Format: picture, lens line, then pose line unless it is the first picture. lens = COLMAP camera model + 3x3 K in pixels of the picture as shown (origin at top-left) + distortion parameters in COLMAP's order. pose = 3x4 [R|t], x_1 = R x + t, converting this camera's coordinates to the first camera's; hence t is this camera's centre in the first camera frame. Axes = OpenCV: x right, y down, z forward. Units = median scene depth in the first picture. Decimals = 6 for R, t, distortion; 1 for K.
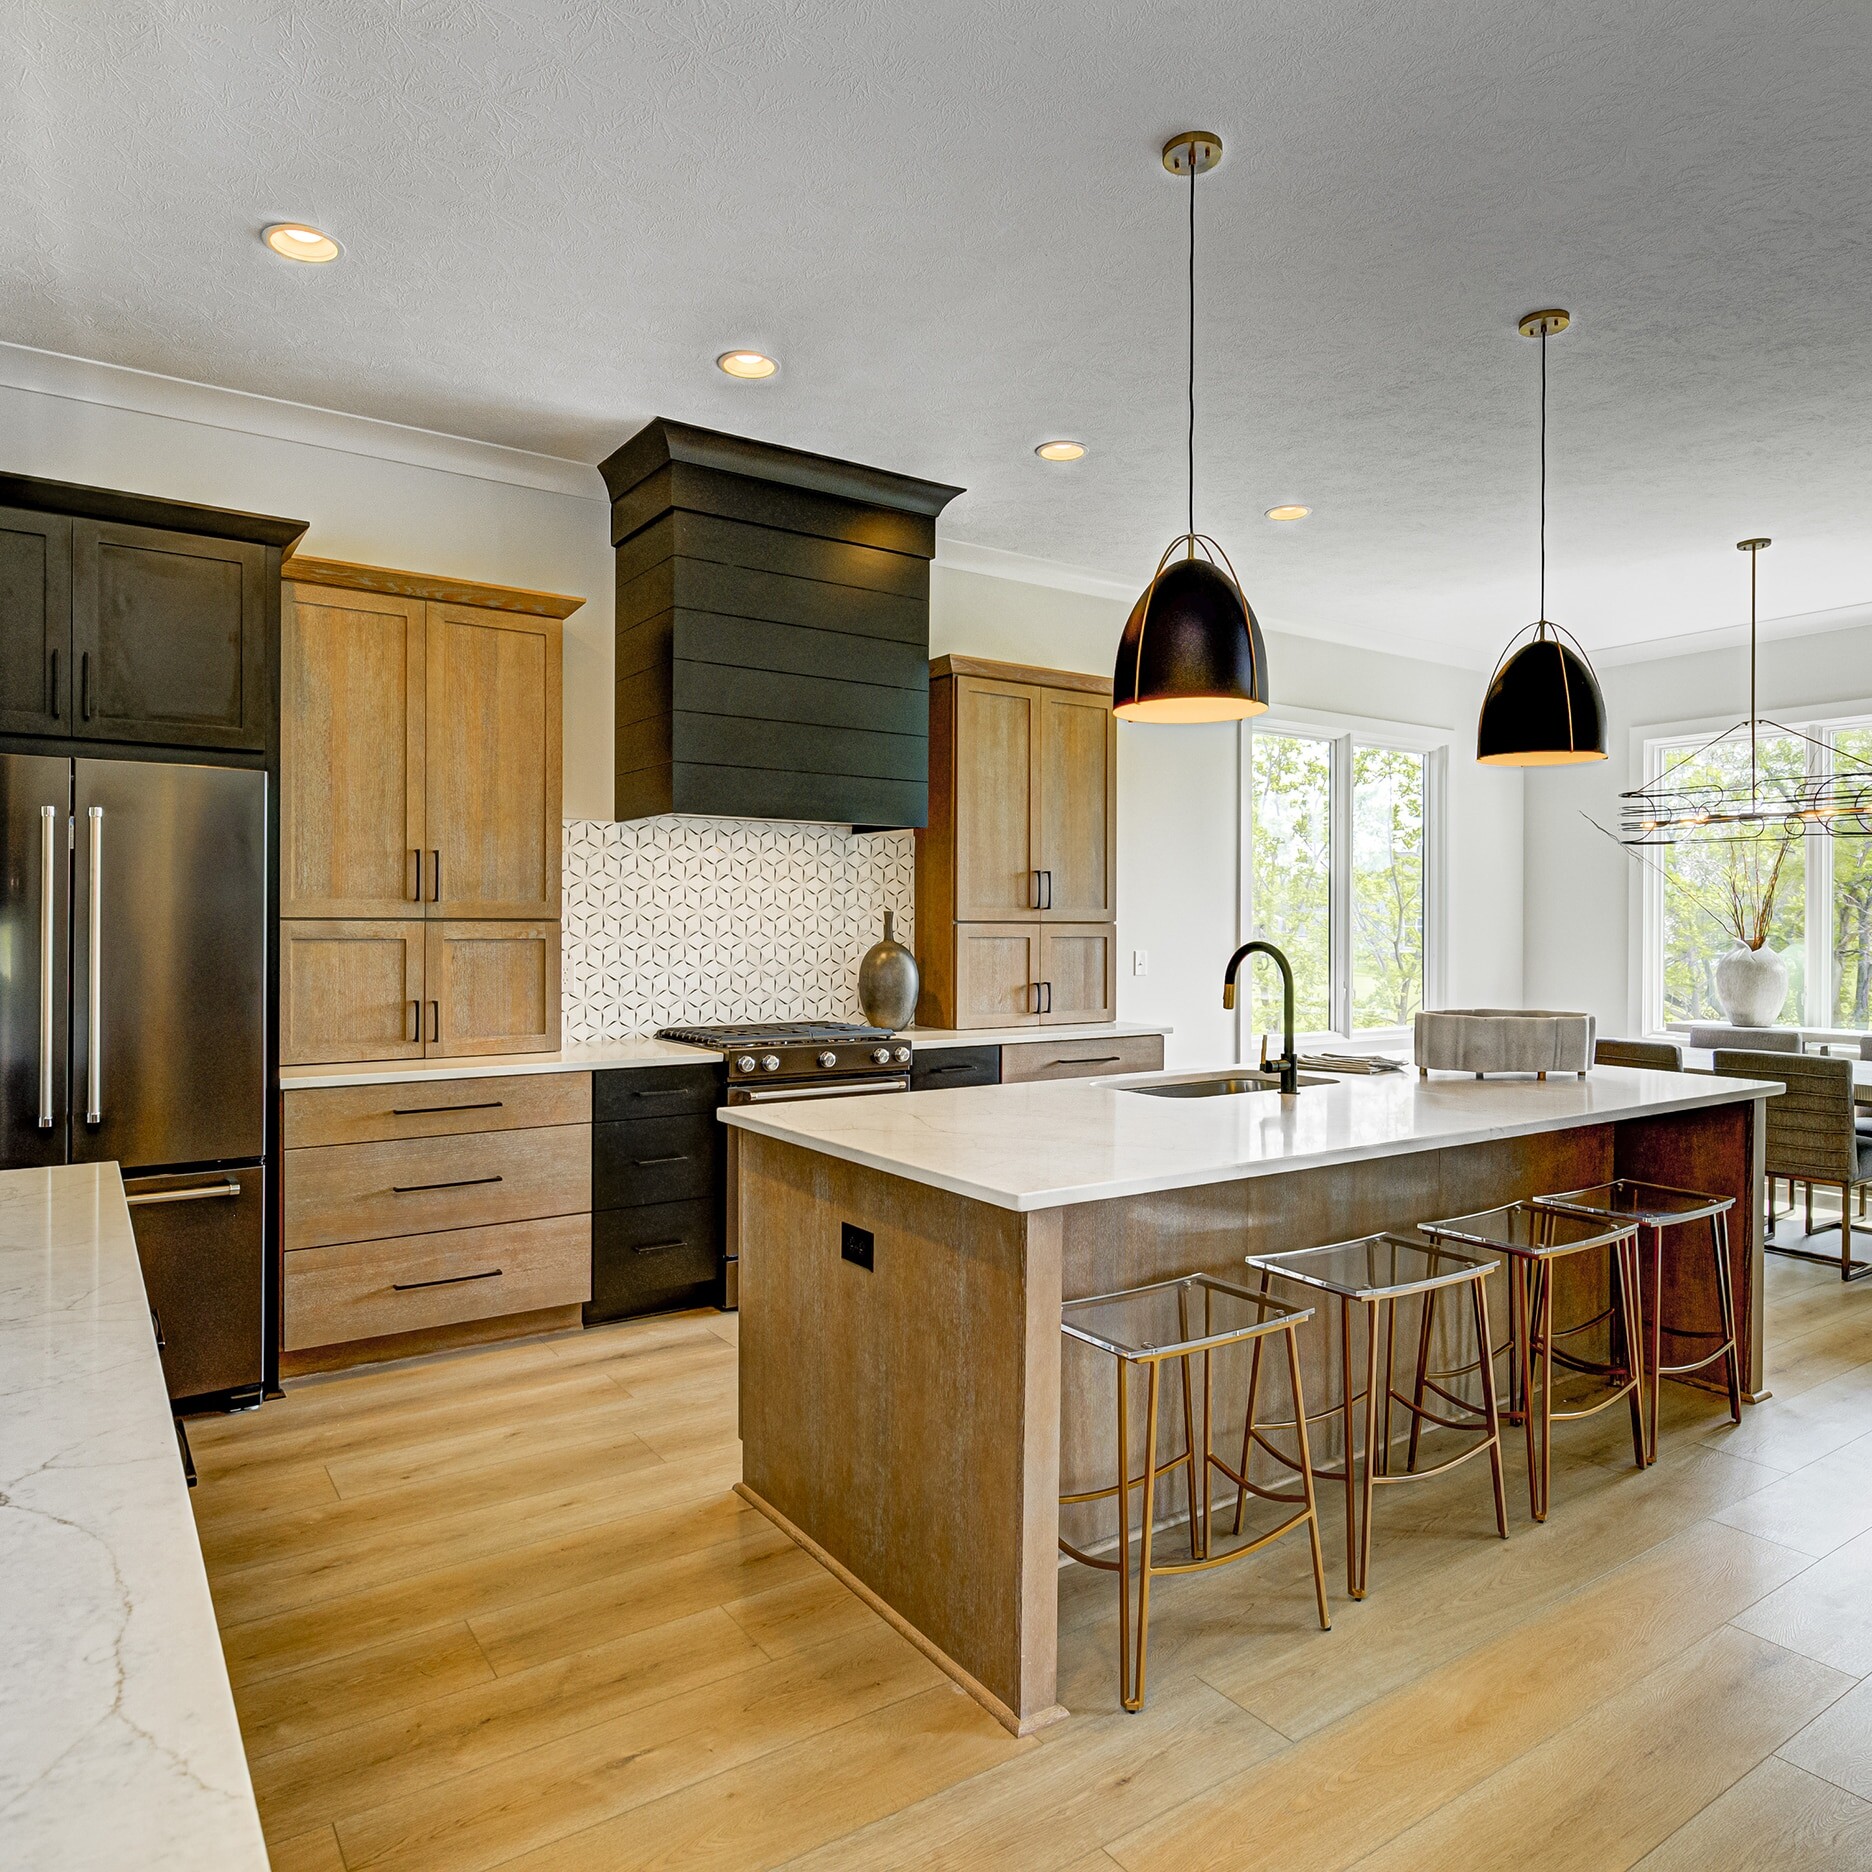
lens RADIAL K [[1264.1, 0, 933.0], [0, 1264.1, 934.9], [0, 0, 1]] dist [-0.001658, -0.000409]
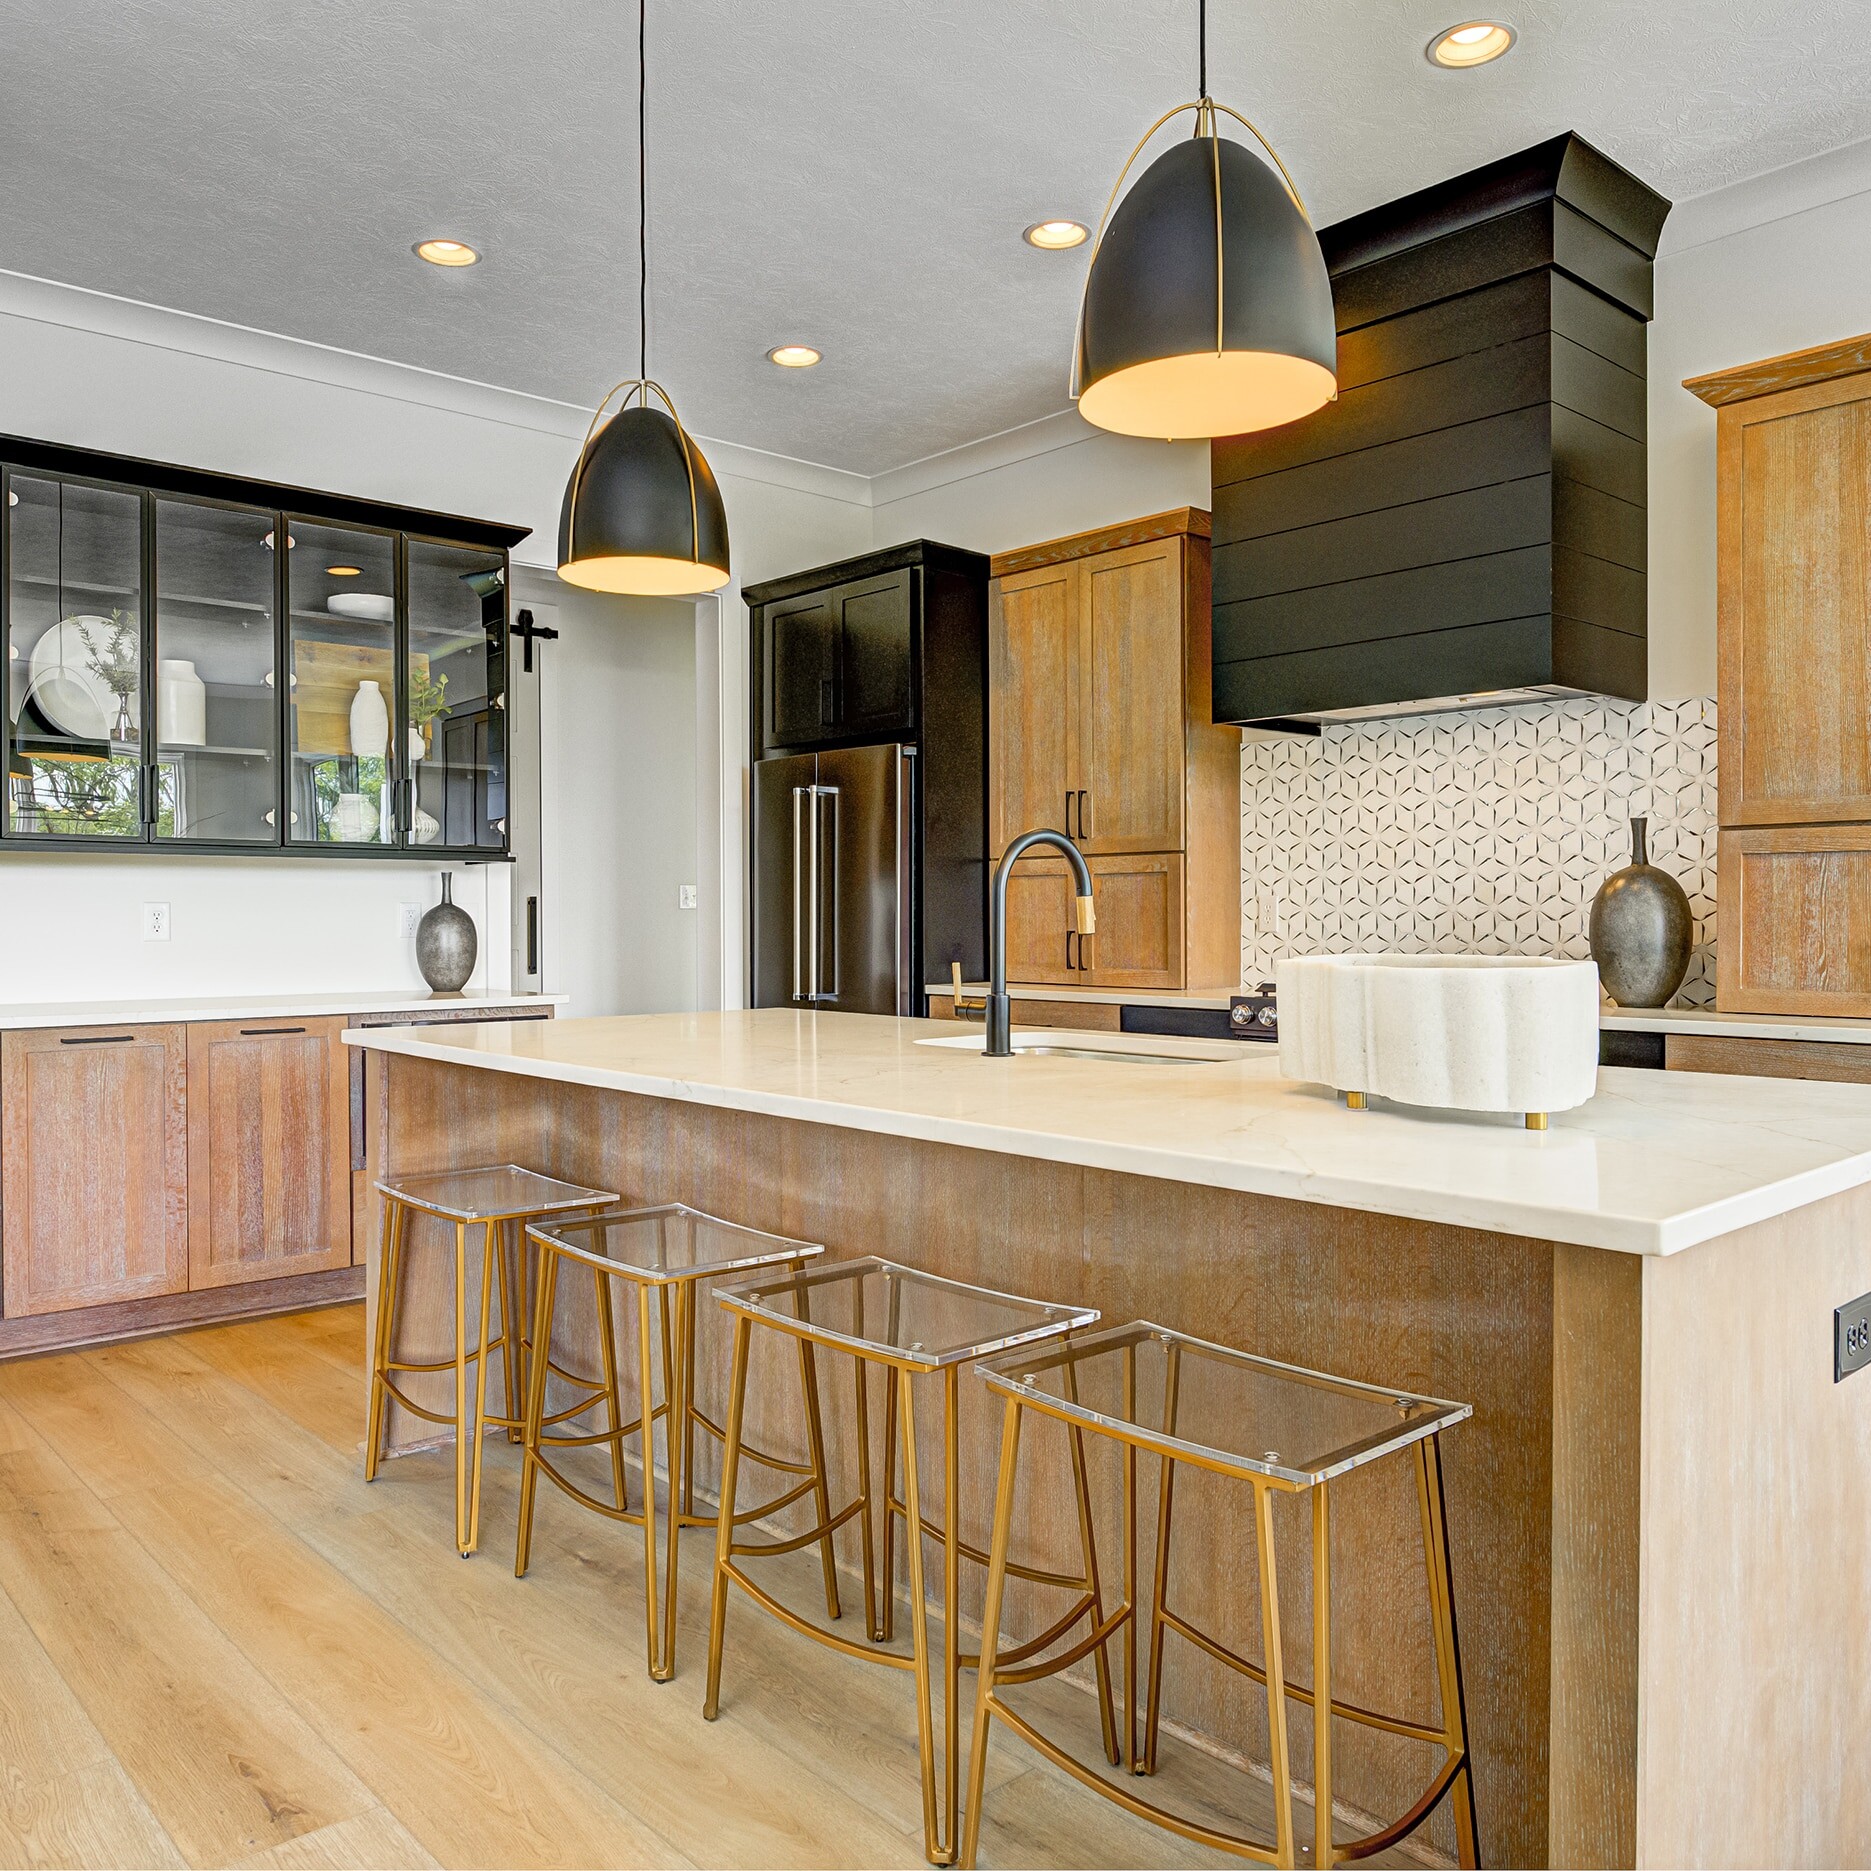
lens RADIAL K [[1546.6, 0, 934.1], [0, 1546.6, 927.1], [0, 0, 1]] dist [0.005229, 0.004005]
pose [[0.133624, 0.002383, -0.991029, 0.849799], [-0.003890, 0.999991, 0.001880, 0.044447], [0.991024, 0.003604, 0.133632, 0.674497]]
